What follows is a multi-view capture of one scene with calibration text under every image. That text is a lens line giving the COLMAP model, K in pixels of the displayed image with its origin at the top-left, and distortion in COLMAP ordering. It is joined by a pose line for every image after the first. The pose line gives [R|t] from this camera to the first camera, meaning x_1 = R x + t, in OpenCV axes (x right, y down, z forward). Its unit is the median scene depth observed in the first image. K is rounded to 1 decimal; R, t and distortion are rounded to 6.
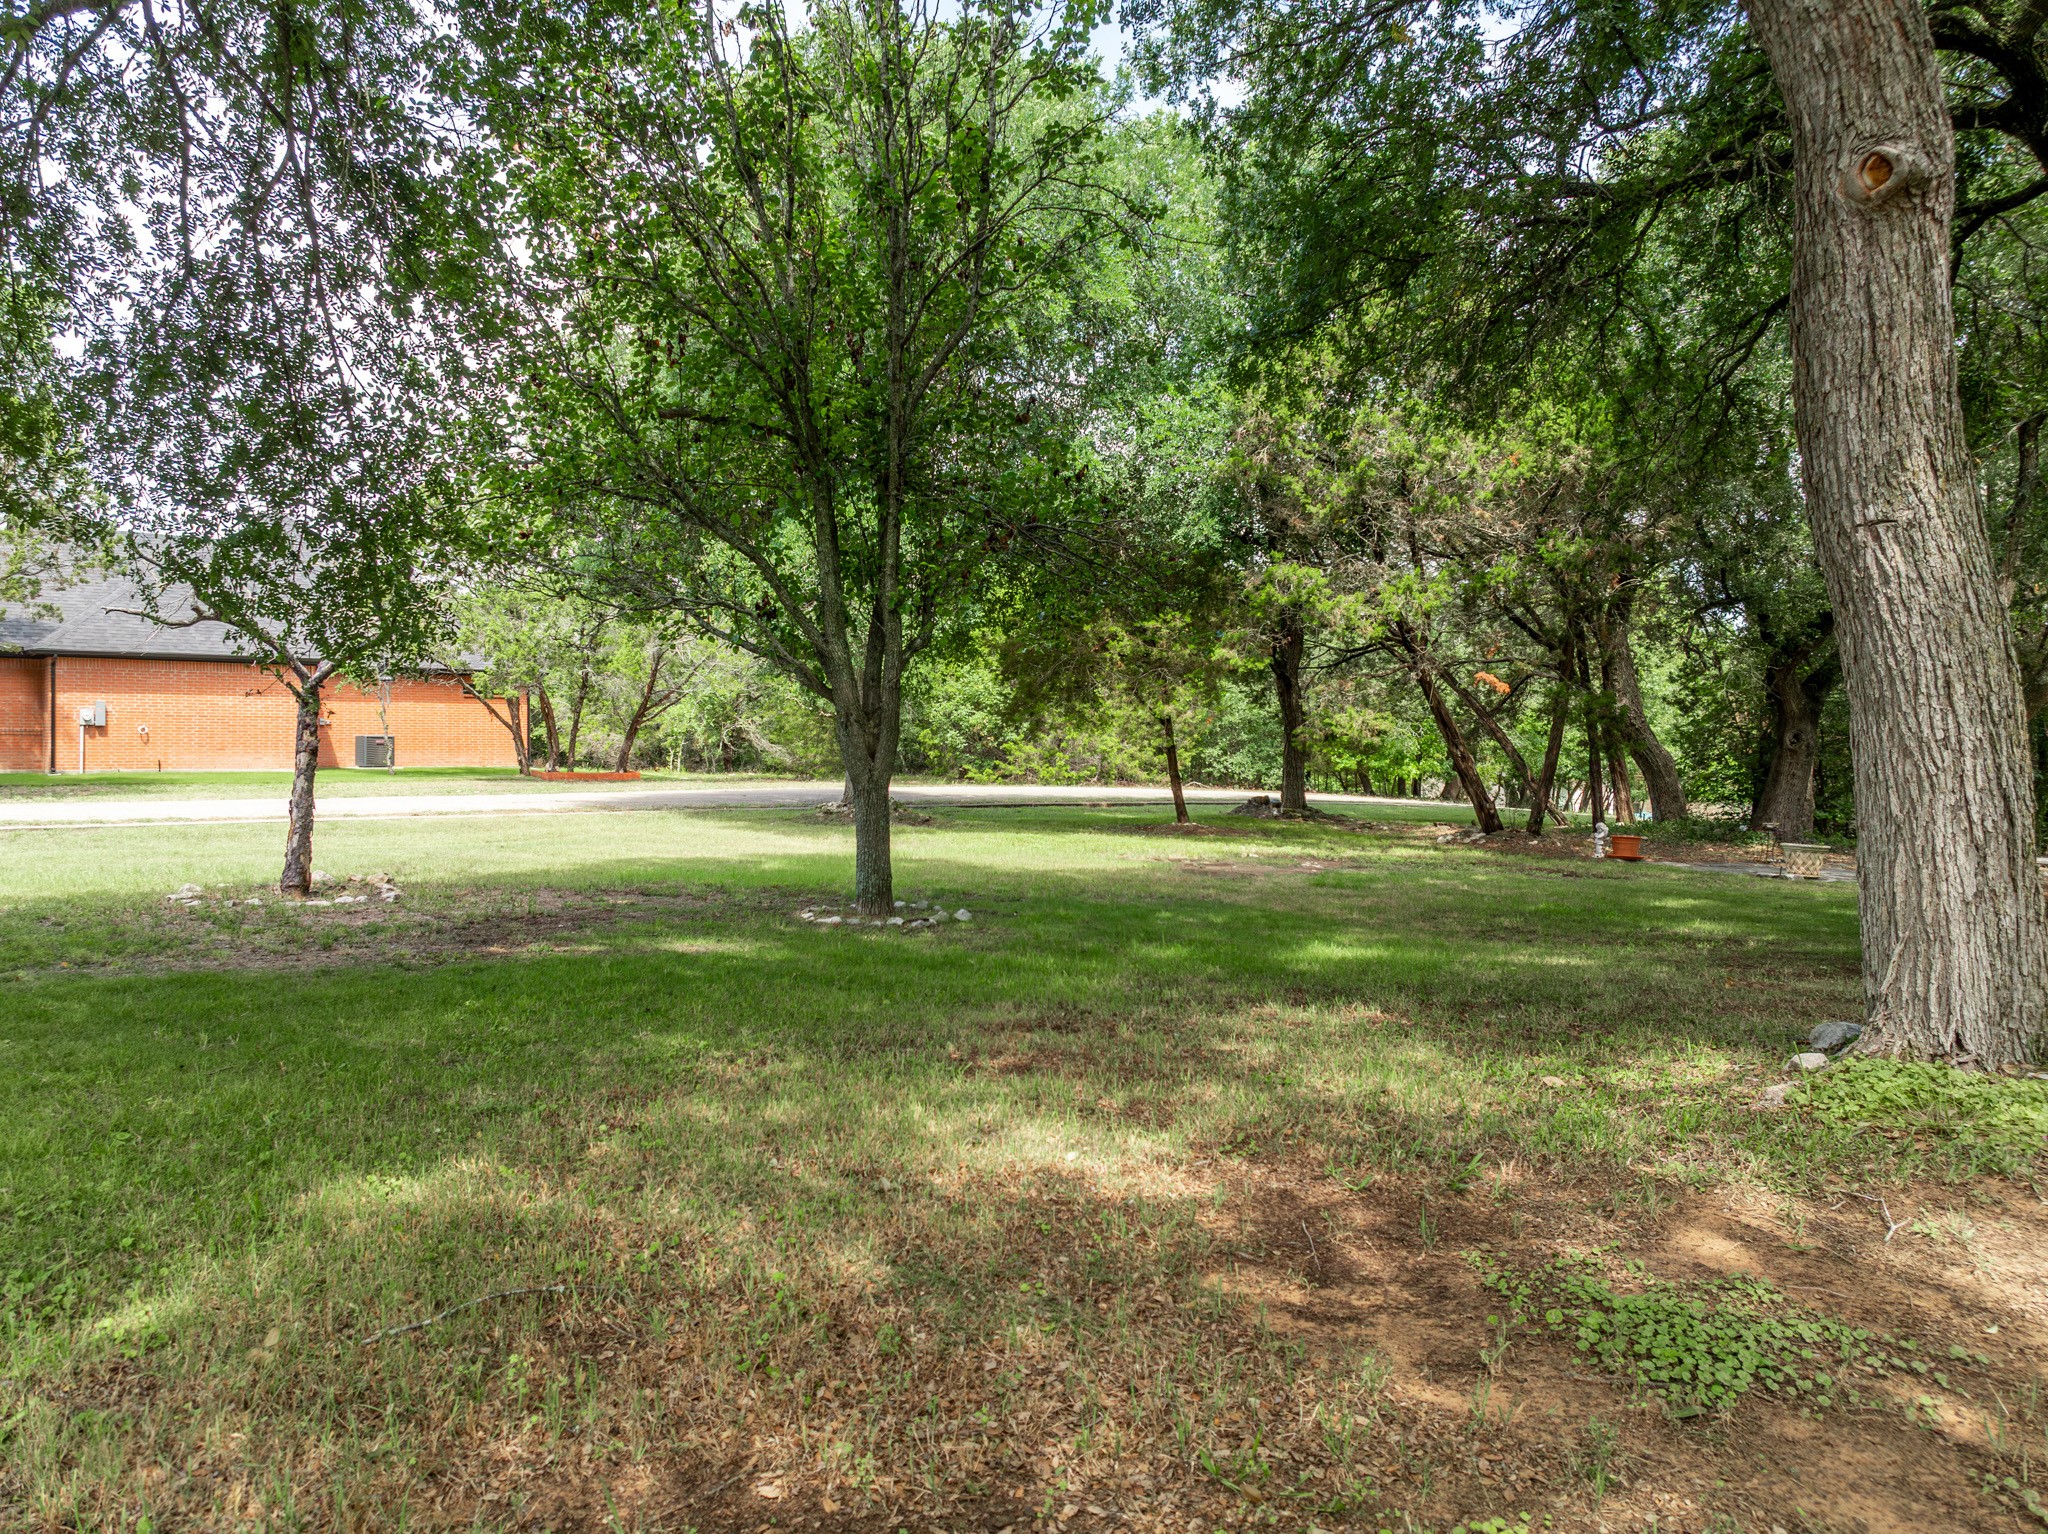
lens RADIAL K [[1458.3, 0, 1022.5], [0, 1458.3, 758.8], [0, 0, 1]] dist [-0.033419, 0.024977]
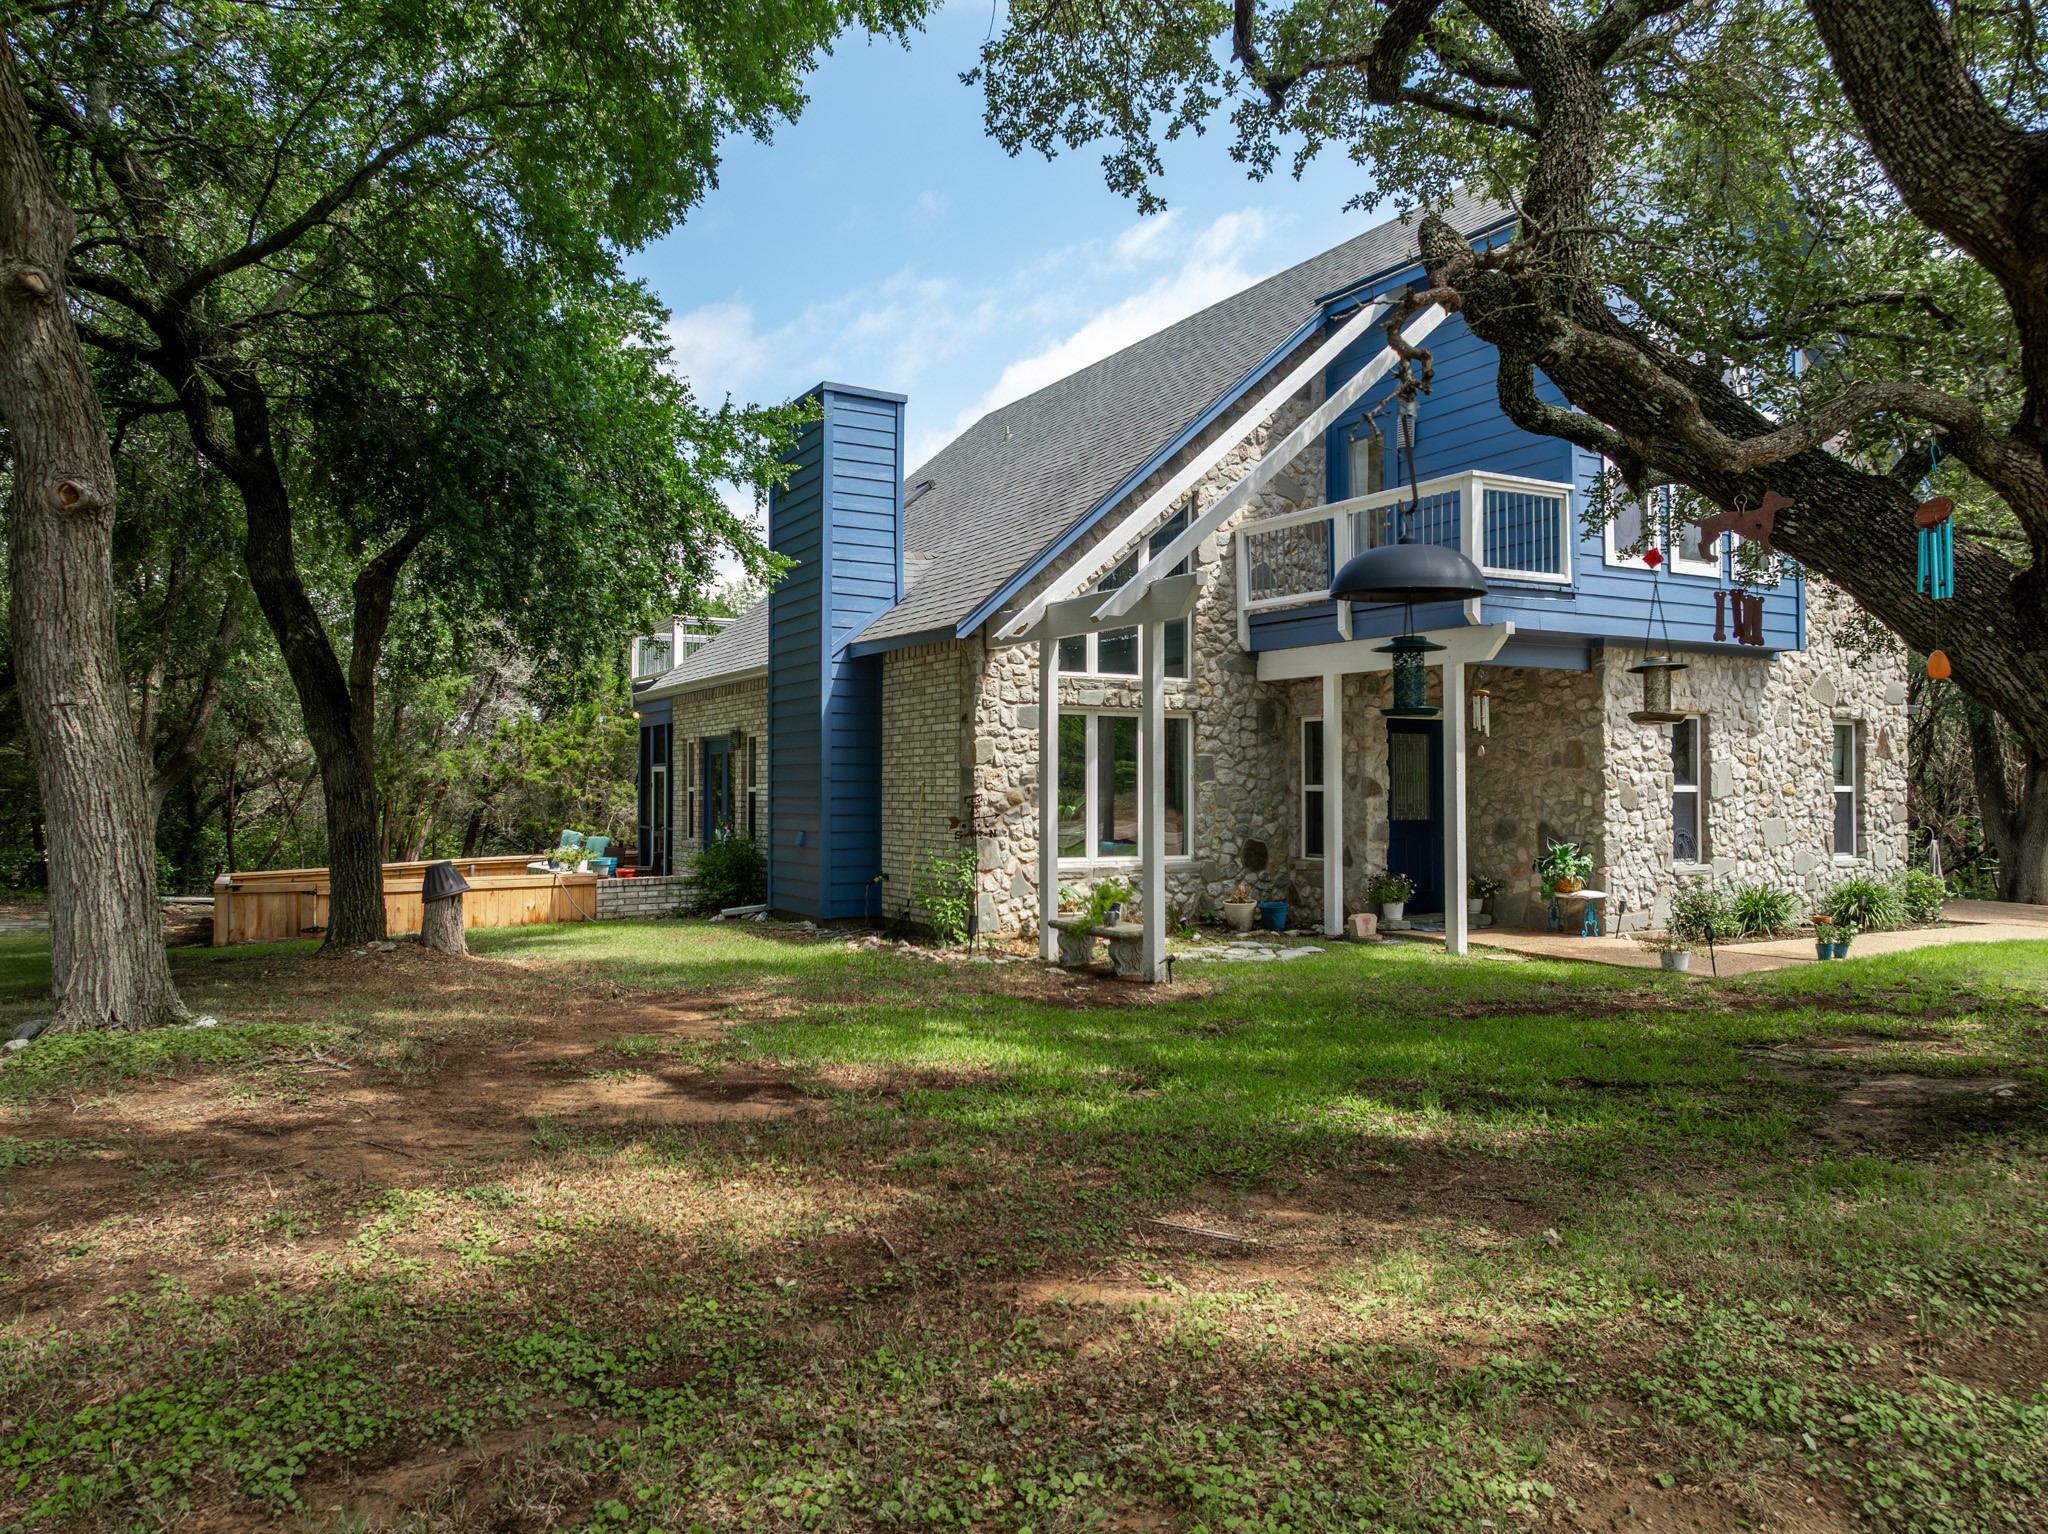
lens RADIAL K [[1458.3, 0, 1020.4], [0, 1458.3, 764.9], [0, 0, 1]] dist [-0.033419, 0.024977]
pose [[0.424413, 0.016971, 0.905310, -0.430499], [0.004949, 0.999766, -0.021062, -0.056231], [-0.905455, 0.013419, 0.424230, -0.674506]]
